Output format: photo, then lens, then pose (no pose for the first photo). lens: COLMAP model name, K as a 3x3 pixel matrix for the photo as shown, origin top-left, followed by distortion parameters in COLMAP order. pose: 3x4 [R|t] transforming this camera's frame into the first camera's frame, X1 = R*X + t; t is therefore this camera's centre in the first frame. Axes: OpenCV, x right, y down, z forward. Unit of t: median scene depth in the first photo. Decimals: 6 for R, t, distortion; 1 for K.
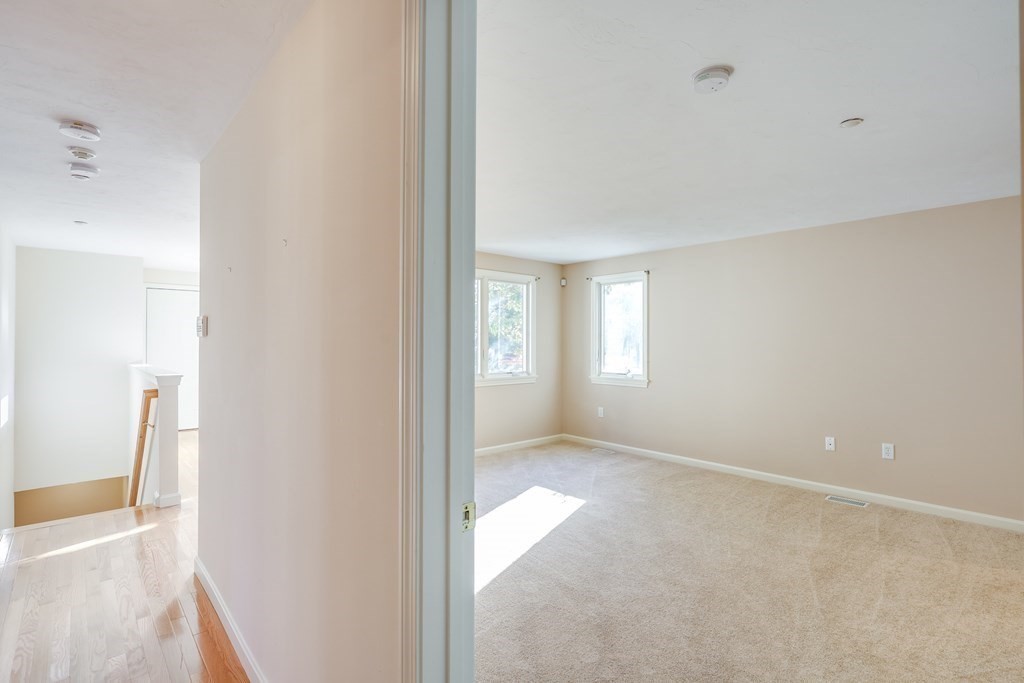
lens RADIAL K [[409.9, 0, 512.0], [0, 409.9, 341.5], [0, 0, 1]] dist [0.000912, 0.000128]
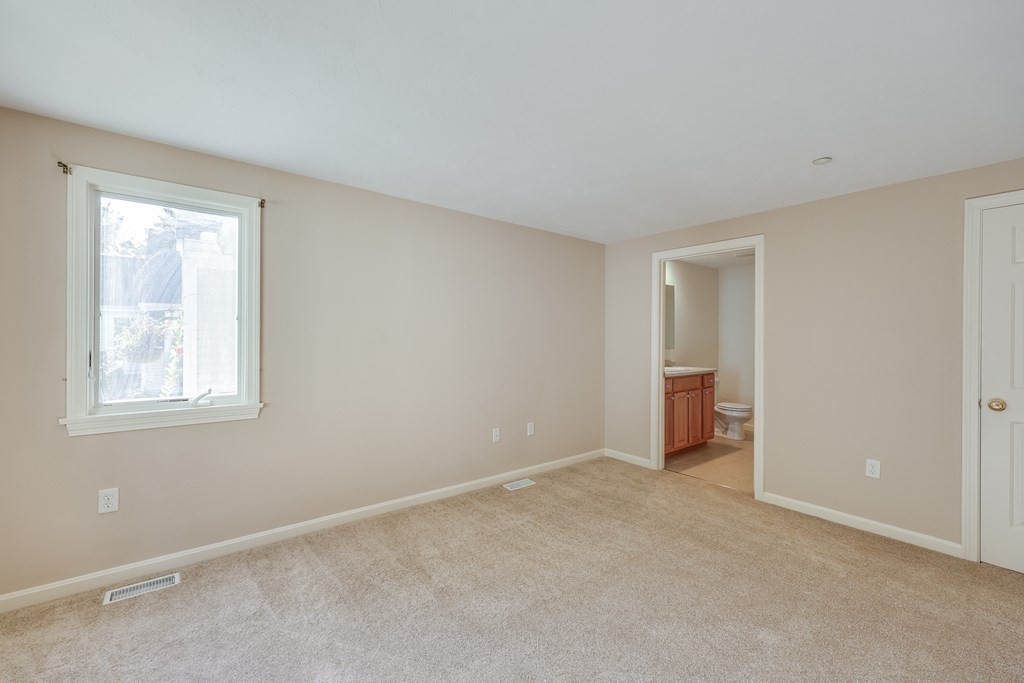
lens RADIAL K [[409.9, 0, 512.0], [0, 409.9, 341.5], [0, 0, 1]] dist [0.000912, 0.000128]
pose [[0.109958, -0.005779, 0.993919, -0.168903], [-0.006383, 0.999958, 0.006520, 0.006635], [-0.993916, -0.007061, 0.109916, 0.611742]]
